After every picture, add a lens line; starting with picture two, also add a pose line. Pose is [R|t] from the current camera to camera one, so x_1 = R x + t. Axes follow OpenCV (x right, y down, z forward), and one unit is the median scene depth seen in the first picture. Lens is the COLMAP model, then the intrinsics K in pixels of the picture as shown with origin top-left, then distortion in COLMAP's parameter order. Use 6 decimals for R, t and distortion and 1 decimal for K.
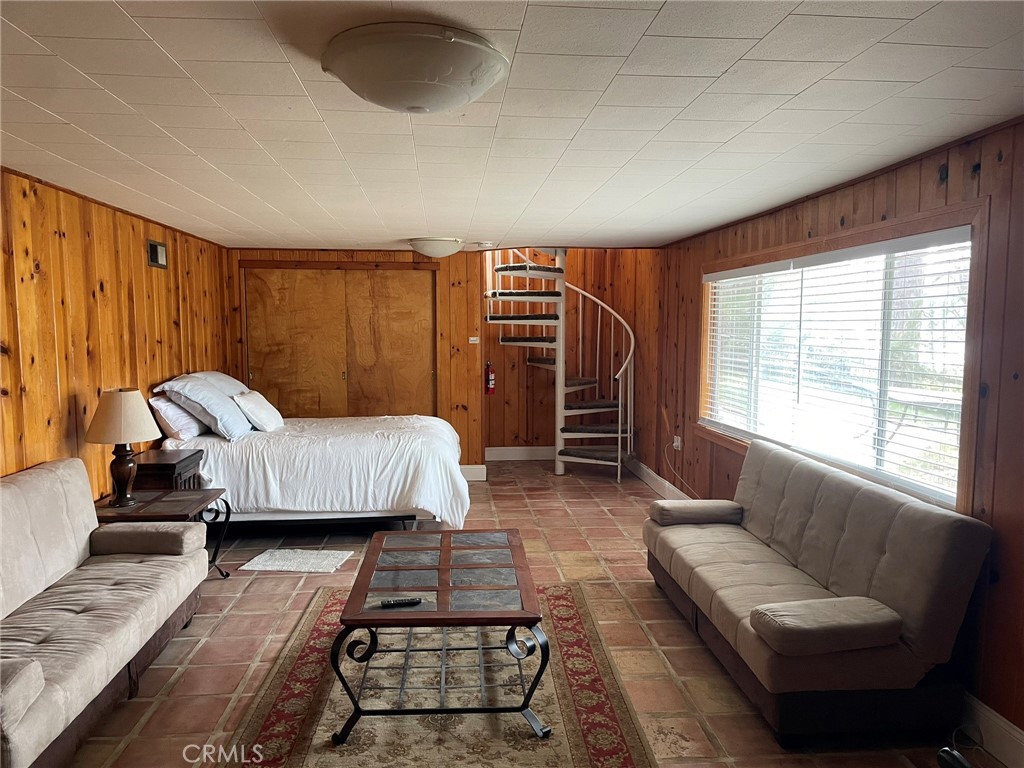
lens RADIAL K [[761.6, 0, 515.3], [0, 761.6, 393.7], [0, 0, 1]] dist [0.061955, -0.087333]
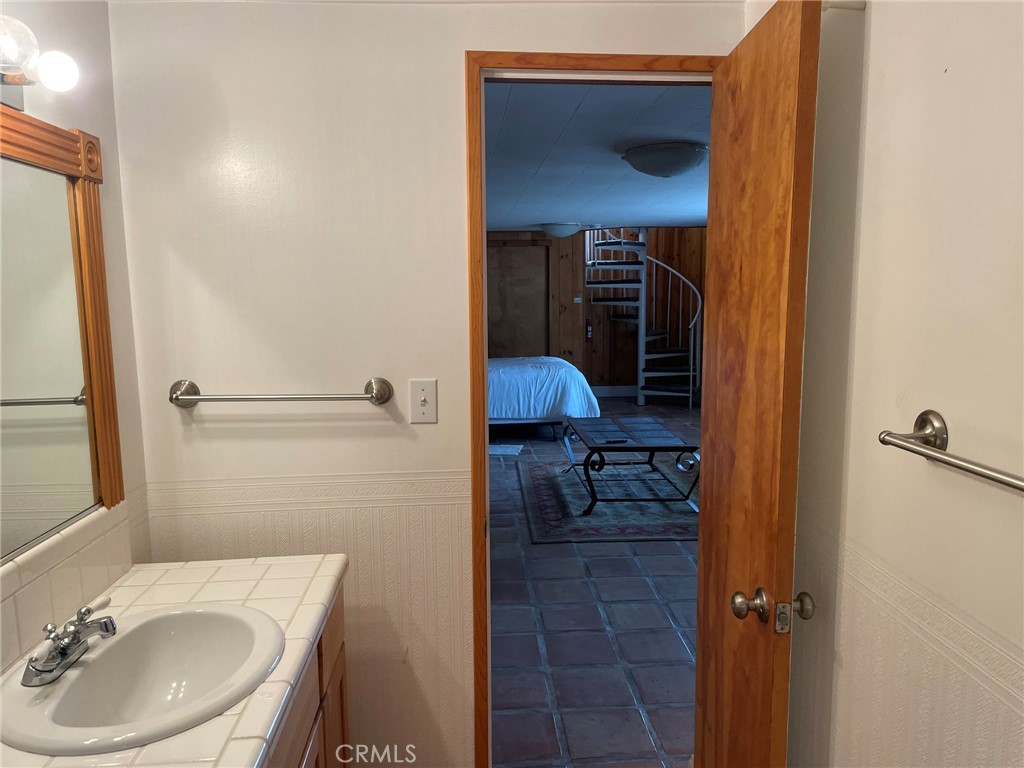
lens RADIAL K [[761.6, 0, 511.8], [0, 761.6, 390.6], [0, 0, 1]] dist [0.061955, -0.087333]
pose [[0.999621, -0.009714, -0.025755, -0.129851], [0.010641, 0.999292, 0.036093, 0.033996], [0.025386, -0.036354, 0.999016, -0.288829]]
